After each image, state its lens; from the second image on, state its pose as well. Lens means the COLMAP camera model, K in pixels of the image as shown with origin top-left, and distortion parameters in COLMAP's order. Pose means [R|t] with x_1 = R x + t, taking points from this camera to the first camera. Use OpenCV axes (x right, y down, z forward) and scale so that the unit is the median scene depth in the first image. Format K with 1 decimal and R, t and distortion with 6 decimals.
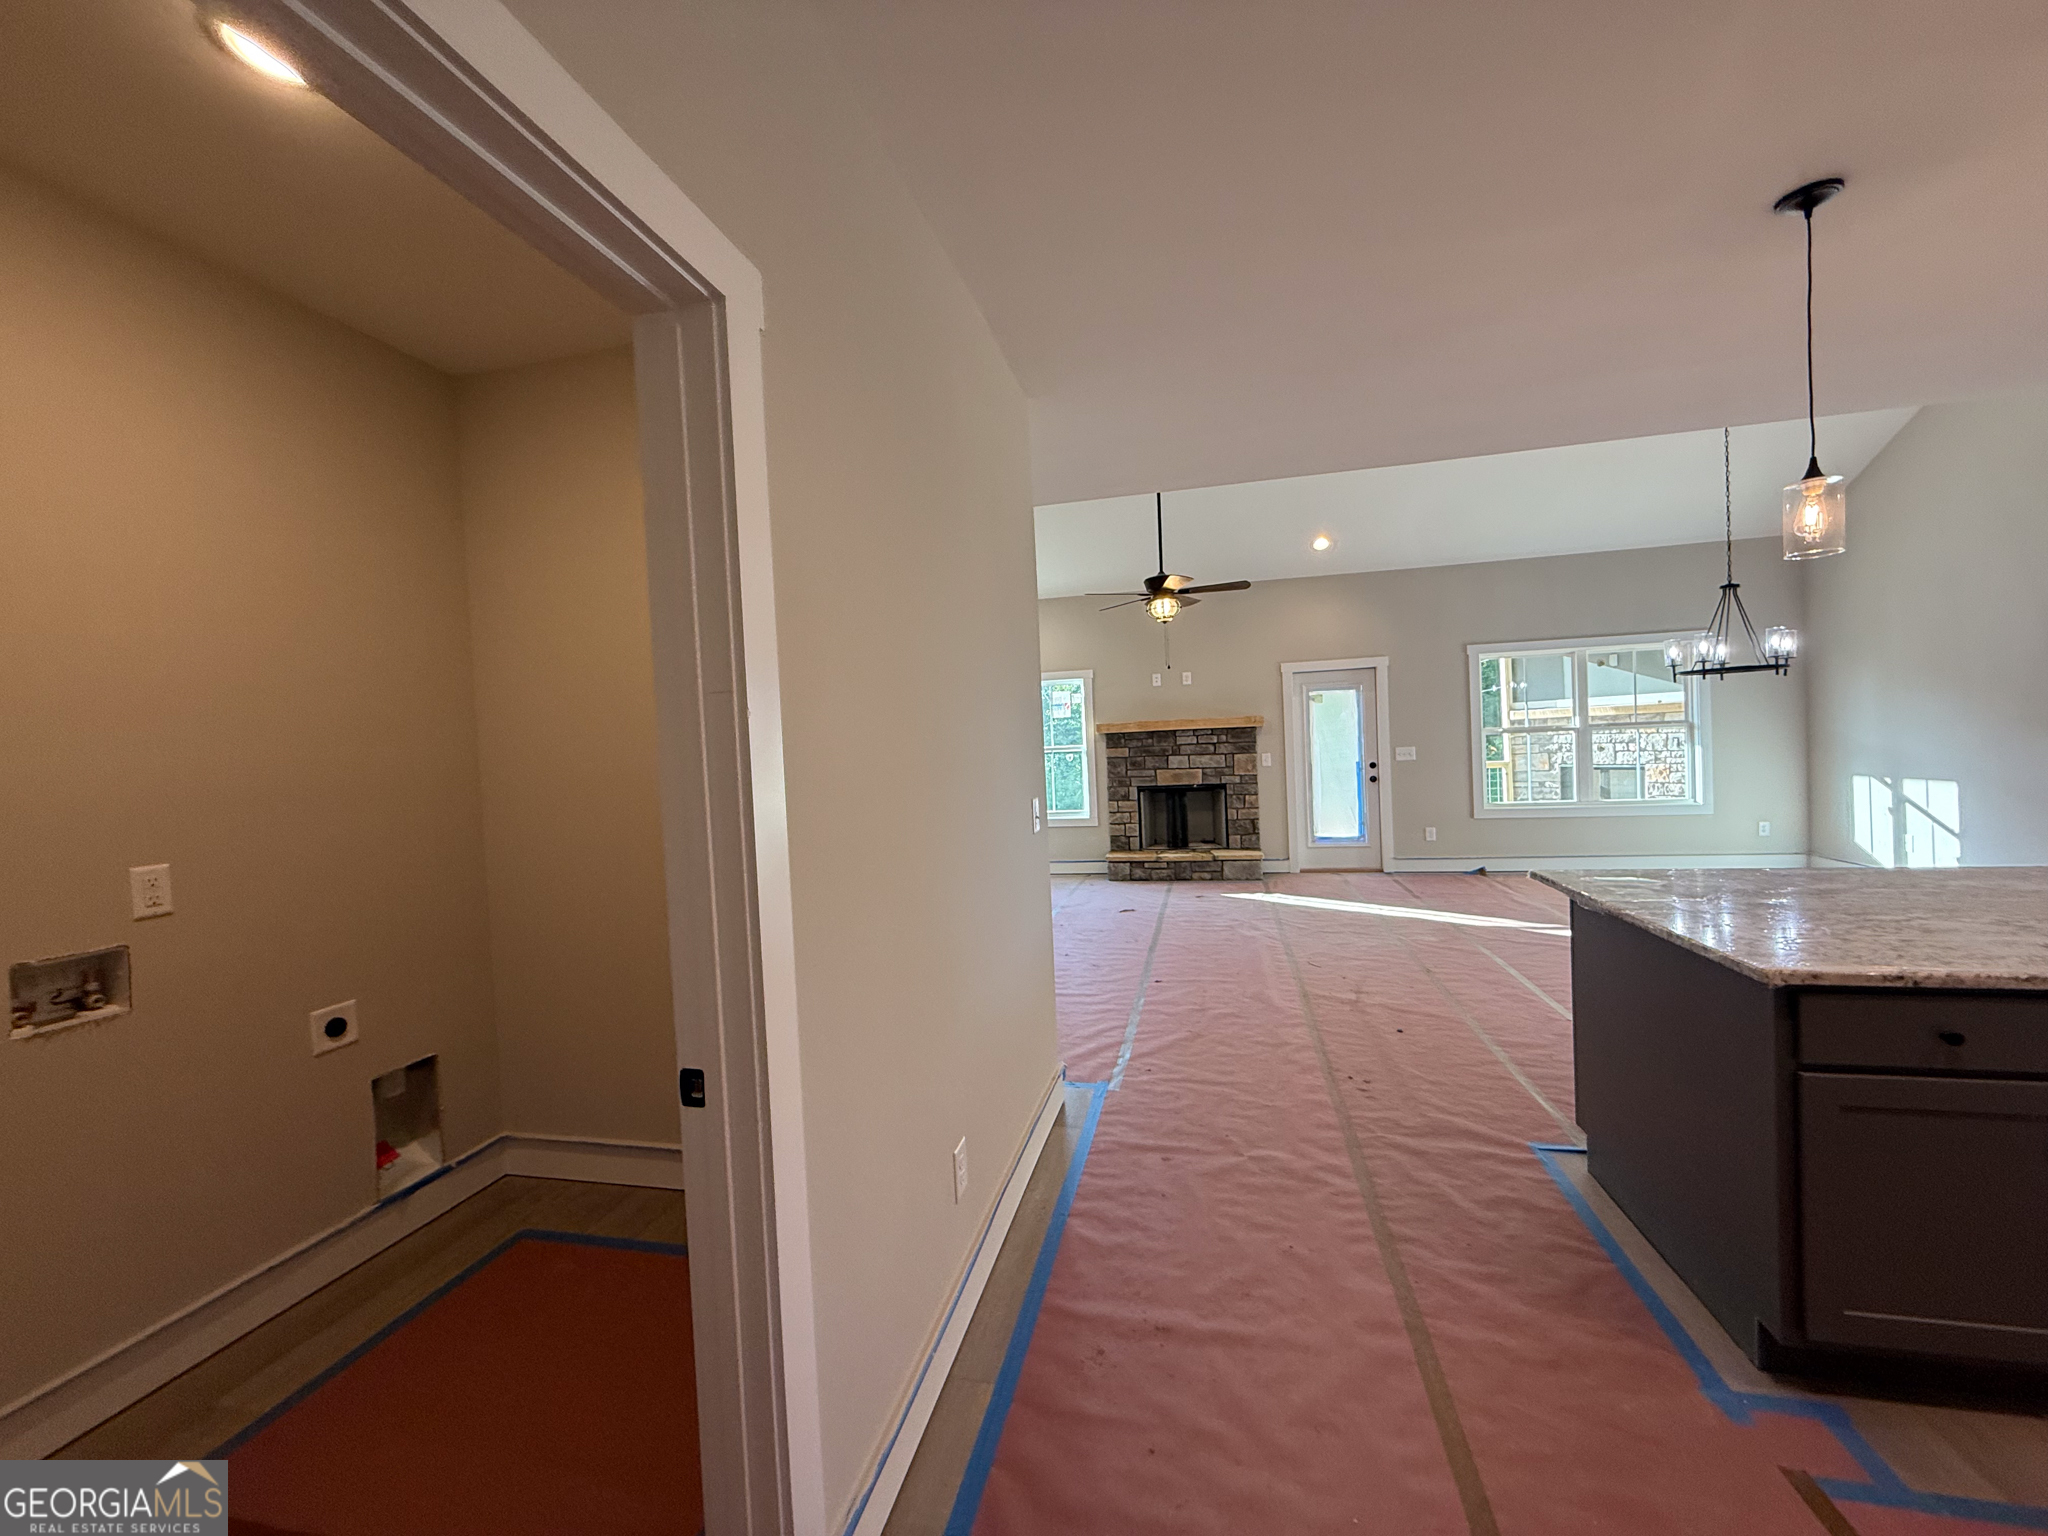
lens RADIAL K [[814.5, 0, 1018.9], [0, 814.5, 767.6], [0, 0, 1]] dist [-0.002204, -0.000122]
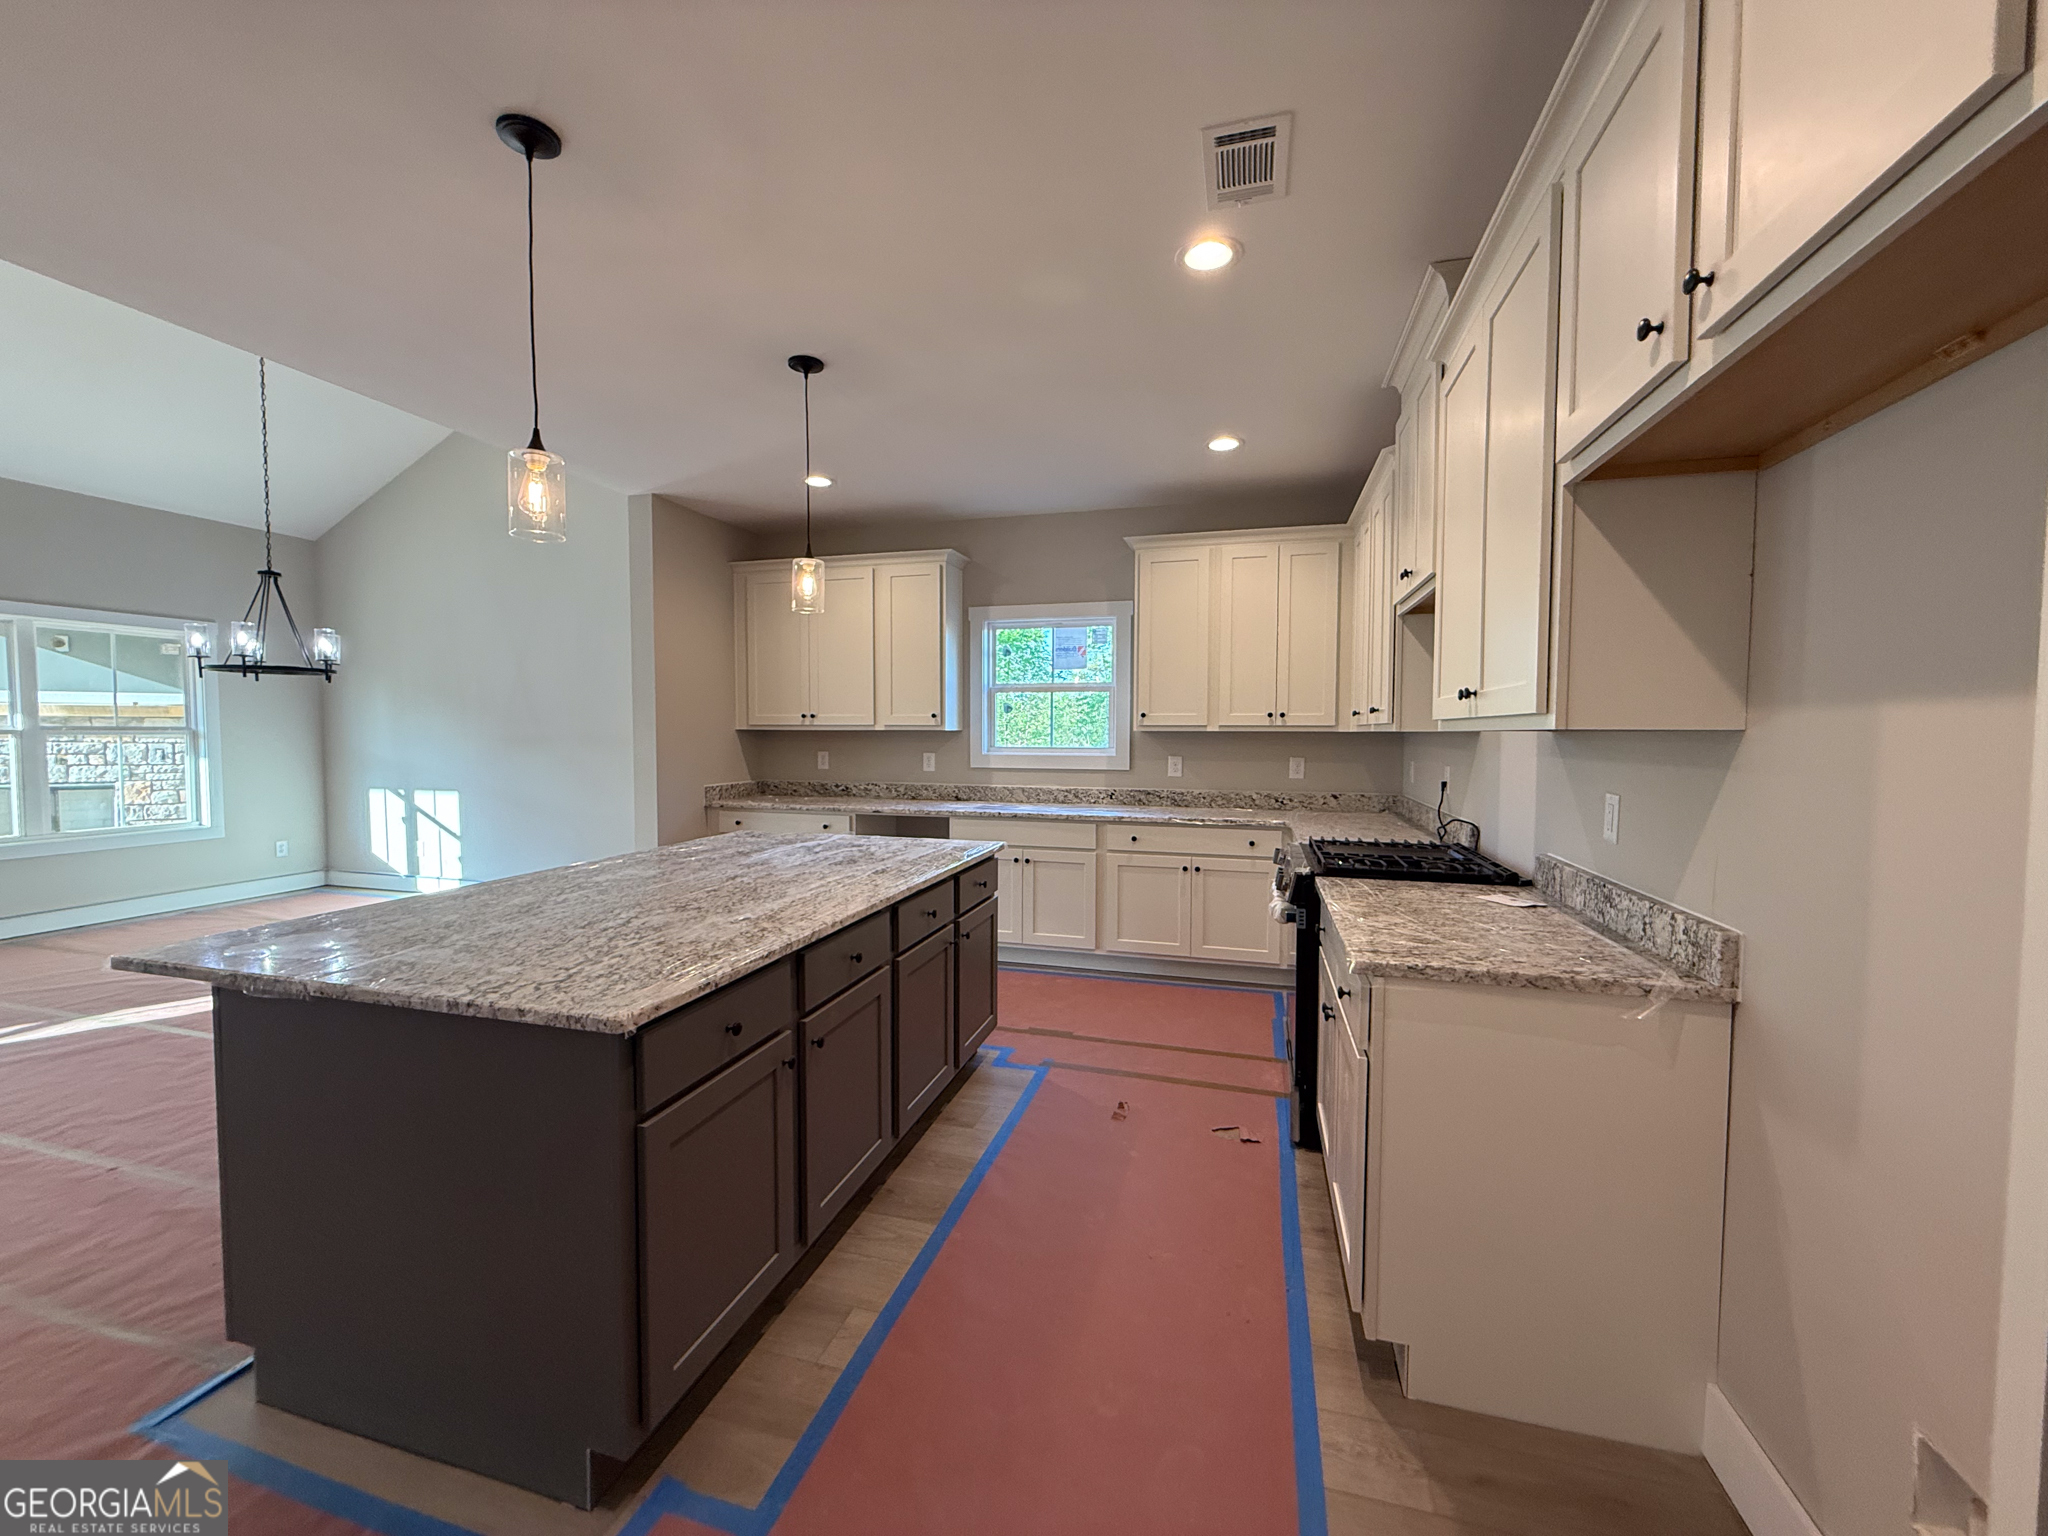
lens RADIAL K [[814.3, 0, 1015.0], [0, 814.3, 766.8], [0, 0, 1]] dist [0.001228, -0.000194]
pose [[0.042539, 0.001162, 0.999094, 0.027591], [0.021649, 0.999763, -0.002085, 0.002087], [-0.998860, 0.021718, 0.042504, 0.126568]]
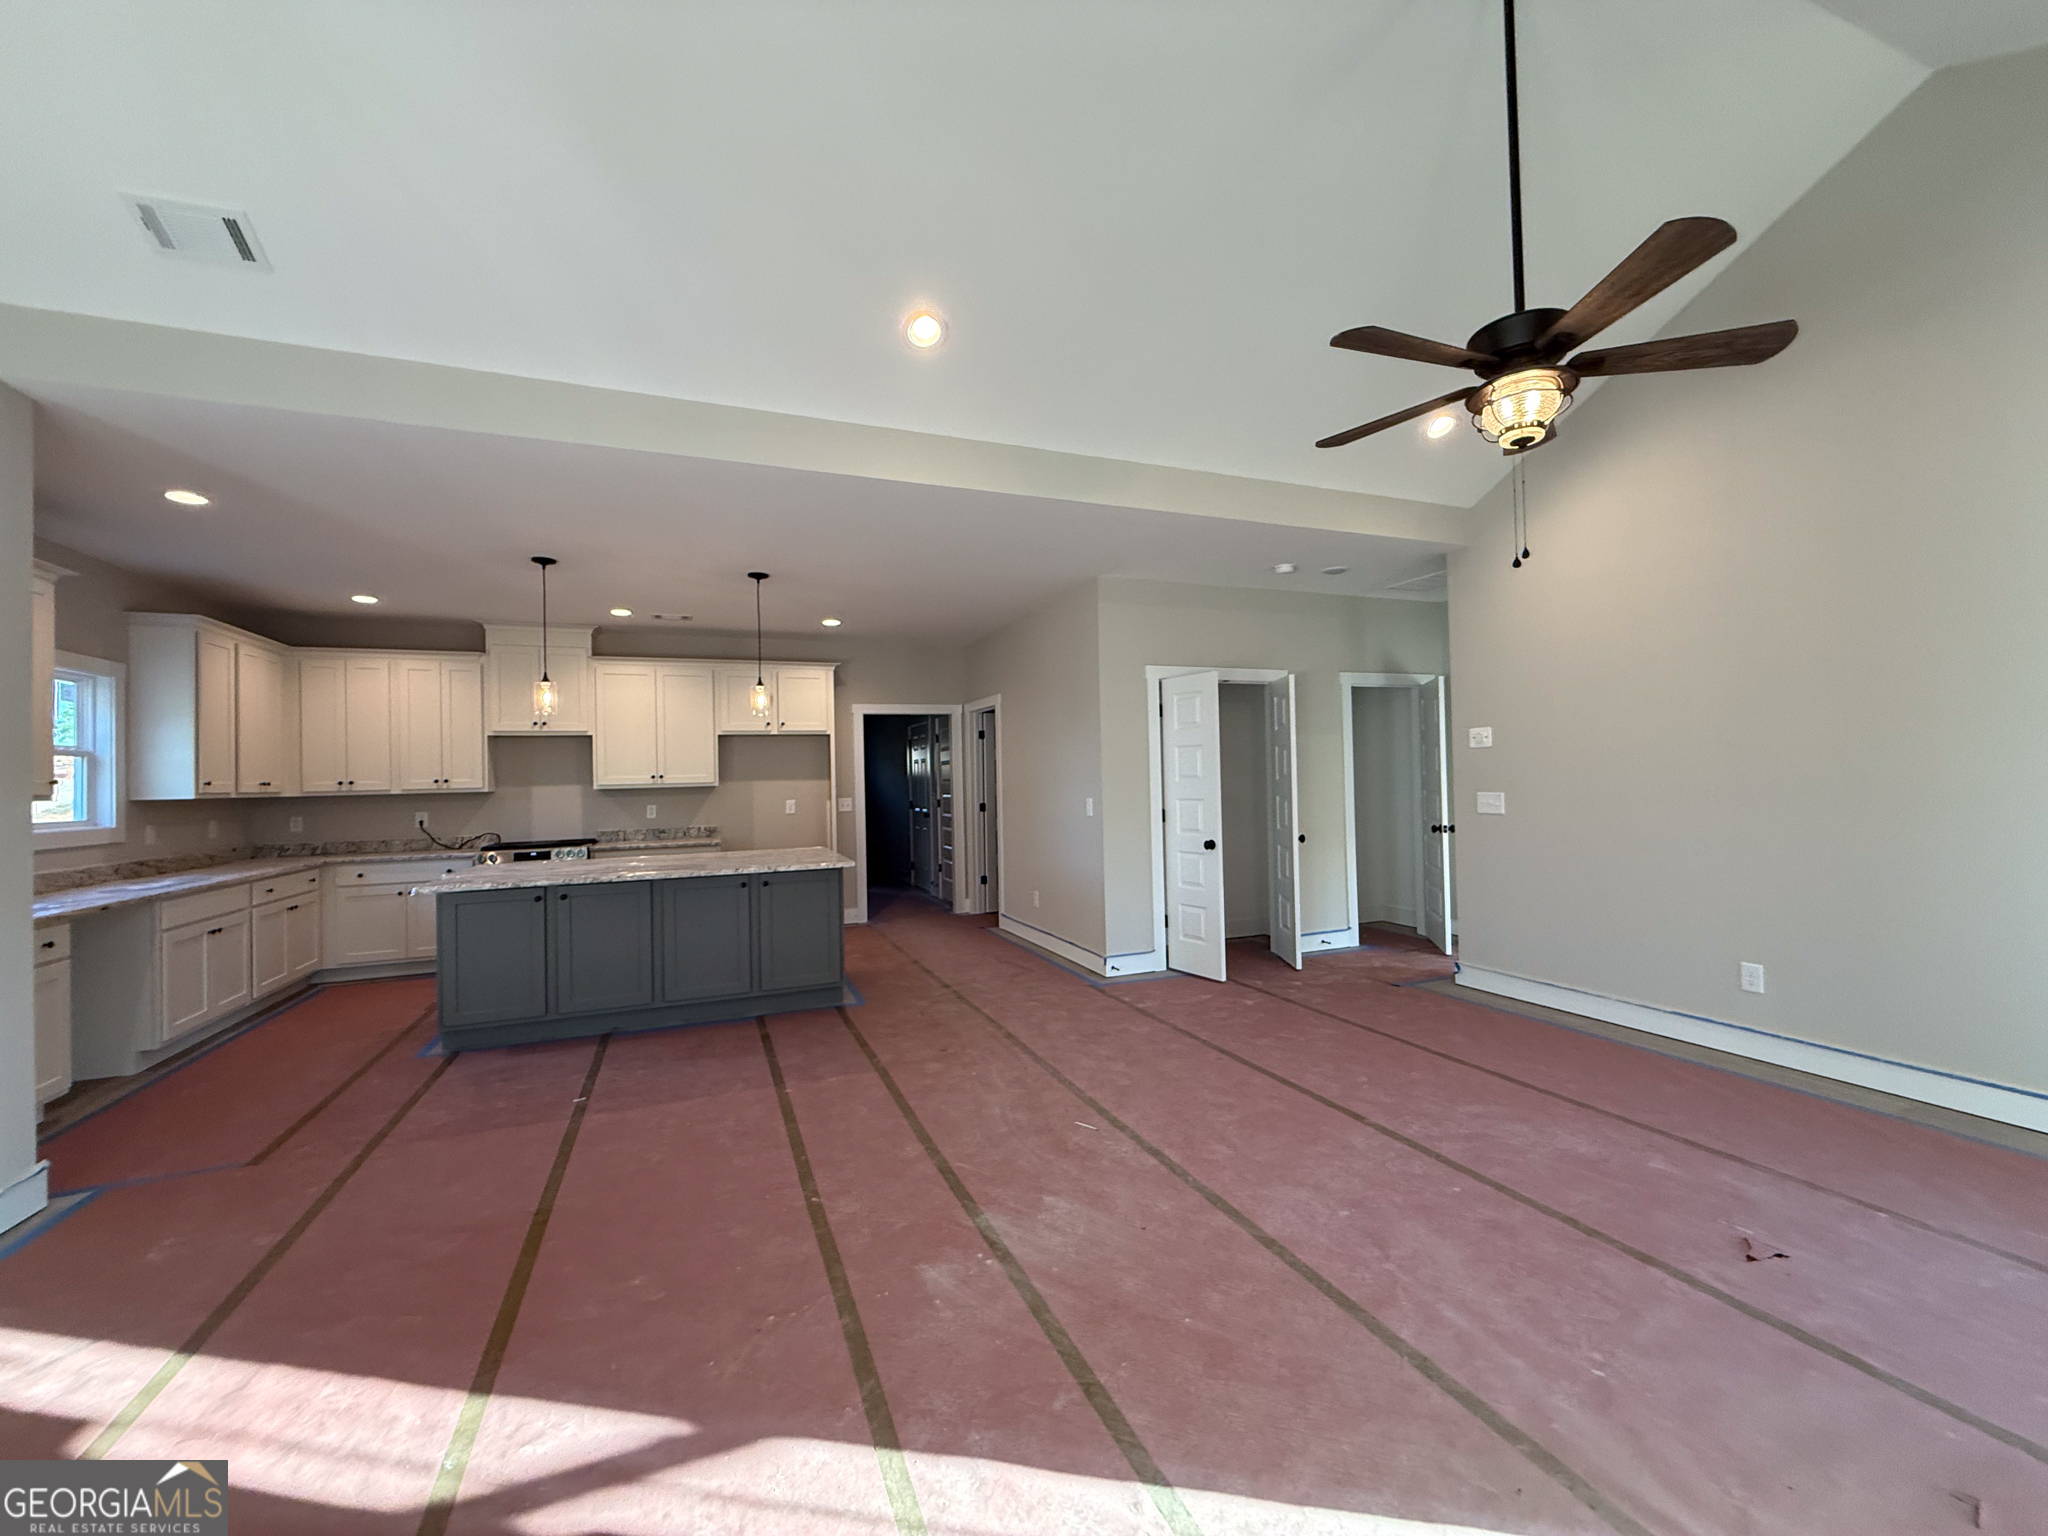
lens RADIAL K [[814.5, 0, 1018.9], [0, 814.5, 767.6], [0, 0, 1]] dist [-0.002204, -0.000122]
pose [[-0.814283, 0.056813, -0.577681, 0.516450], [0.045765, 0.998384, 0.033678, -0.043255], [0.578661, 0.000986, -0.815567, 1.010315]]
